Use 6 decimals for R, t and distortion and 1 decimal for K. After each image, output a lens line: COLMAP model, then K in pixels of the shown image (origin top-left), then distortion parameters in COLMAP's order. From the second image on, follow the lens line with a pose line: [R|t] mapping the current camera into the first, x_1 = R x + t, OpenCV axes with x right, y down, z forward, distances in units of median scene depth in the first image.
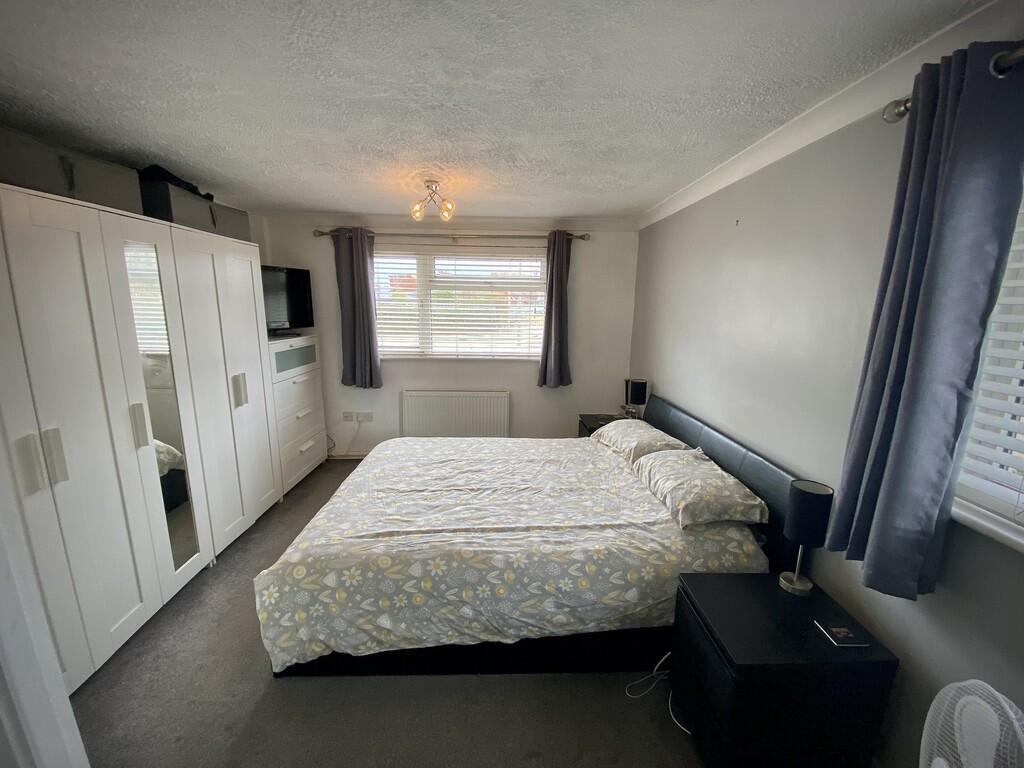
lens RADIAL K [[417.9, 0, 506.6], [0, 417.9, 384.6], [0, 0, 1]] dist [0.027978, -0.004227]
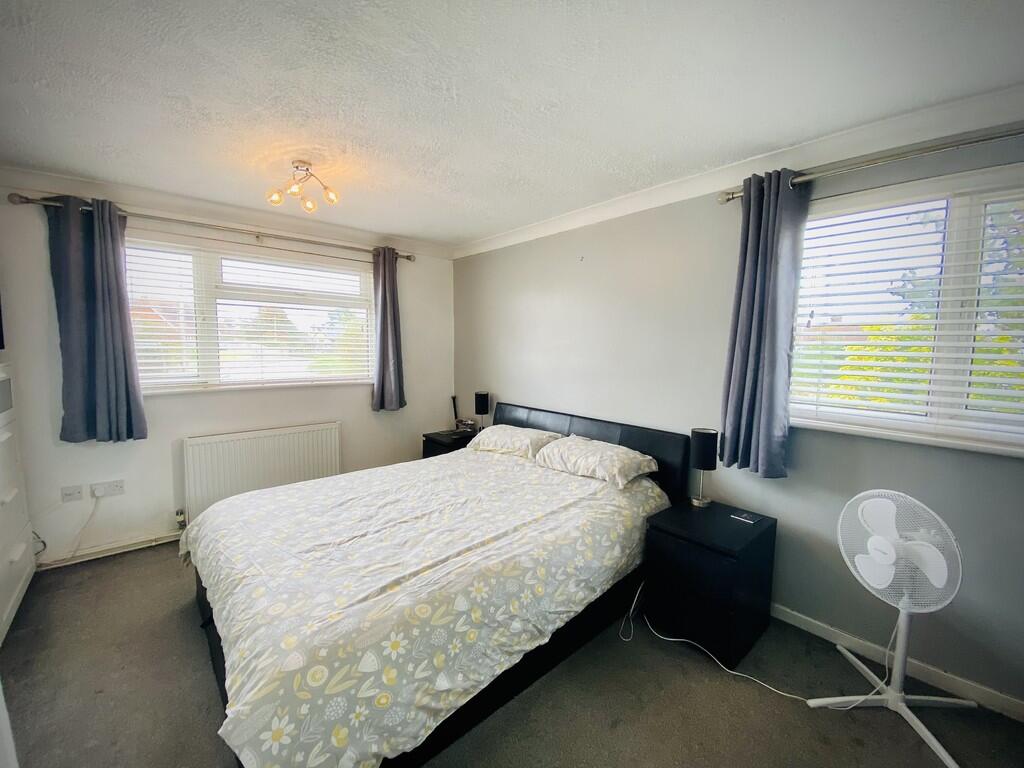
lens RADIAL K [[417.9, 0, 520.1], [0, 417.9, 380.2], [0, 0, 1]] dist [0.027978, -0.004227]
pose [[0.761650, -0.062590, 0.644958, -0.554610], [0.121145, 0.991529, -0.046841, 0.040723], [-0.636563, 0.113810, 0.762781, 0.191608]]
